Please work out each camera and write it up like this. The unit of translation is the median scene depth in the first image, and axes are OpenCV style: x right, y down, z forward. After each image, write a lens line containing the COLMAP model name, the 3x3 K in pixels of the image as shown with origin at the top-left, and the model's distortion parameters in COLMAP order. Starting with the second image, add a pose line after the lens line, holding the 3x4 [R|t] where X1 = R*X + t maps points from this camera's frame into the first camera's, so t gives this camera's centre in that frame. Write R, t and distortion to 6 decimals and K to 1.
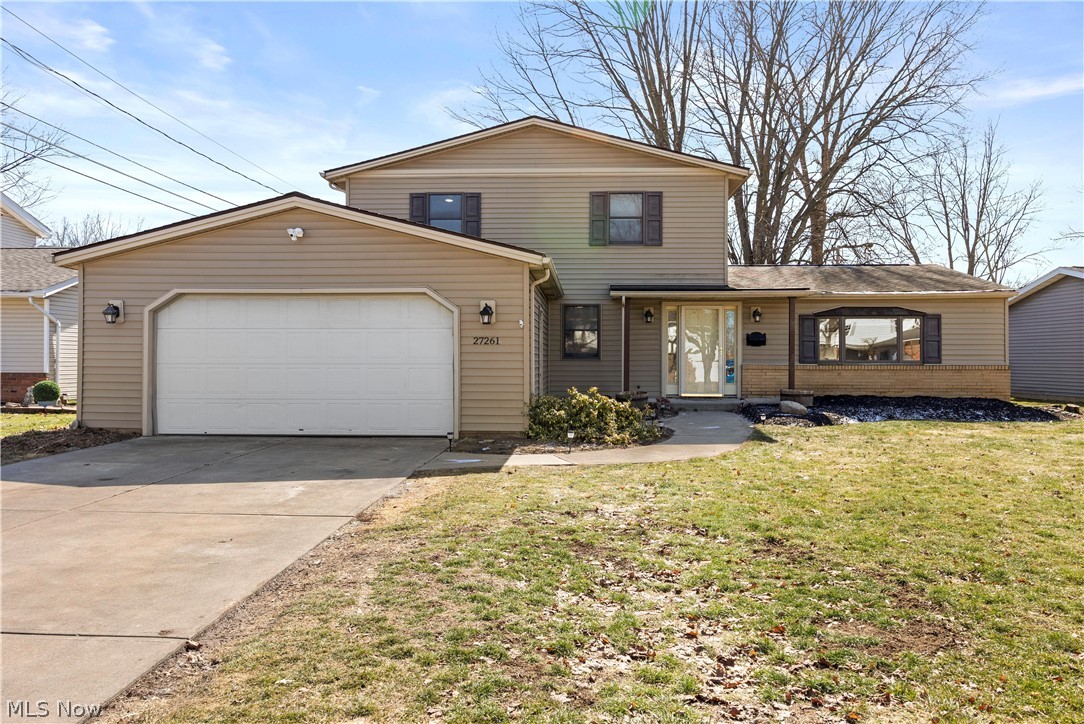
lens RADIAL K [[829.5, 0, 539.7], [0, 829.5, 365.2], [0, 0, 1]] dist [0.005751, 0.000627]
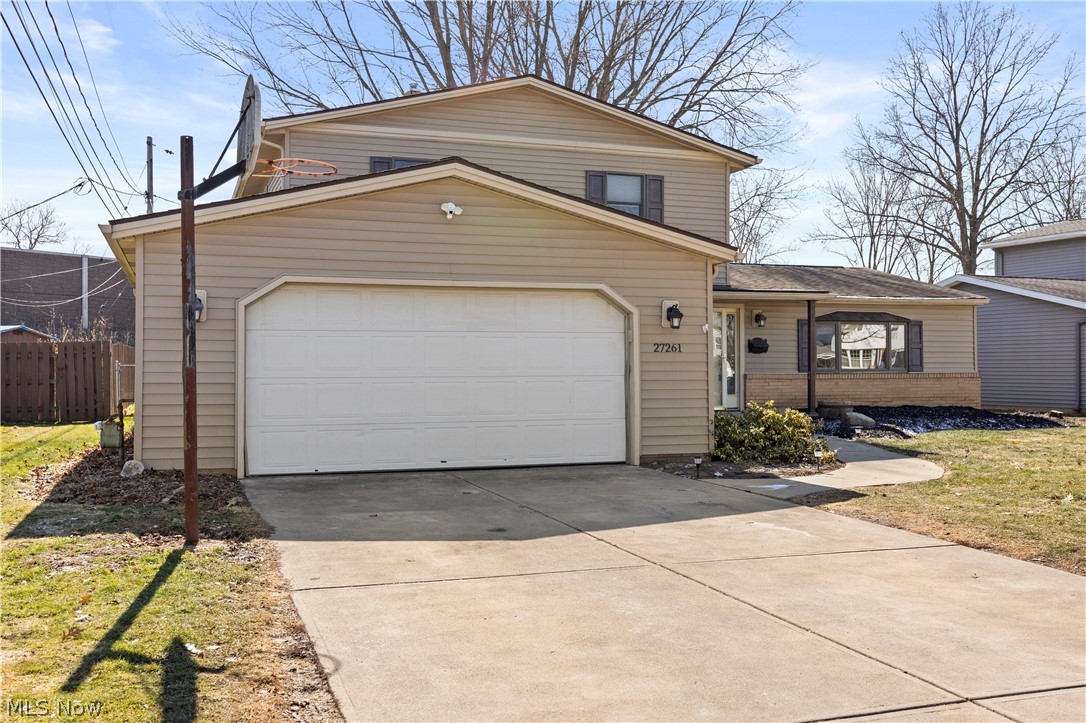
lens RADIAL K [[1045.3, 0, 544.4], [0, 1045.3, 360.0], [0, 0, 1]] dist [-0.017010, 0.000000]
pose [[0.925082, -0.001908, 0.379763, -0.392174], [0.007715, 0.999875, -0.013772, -0.002220], [-0.379689, 0.015670, 0.924981, 0.039630]]
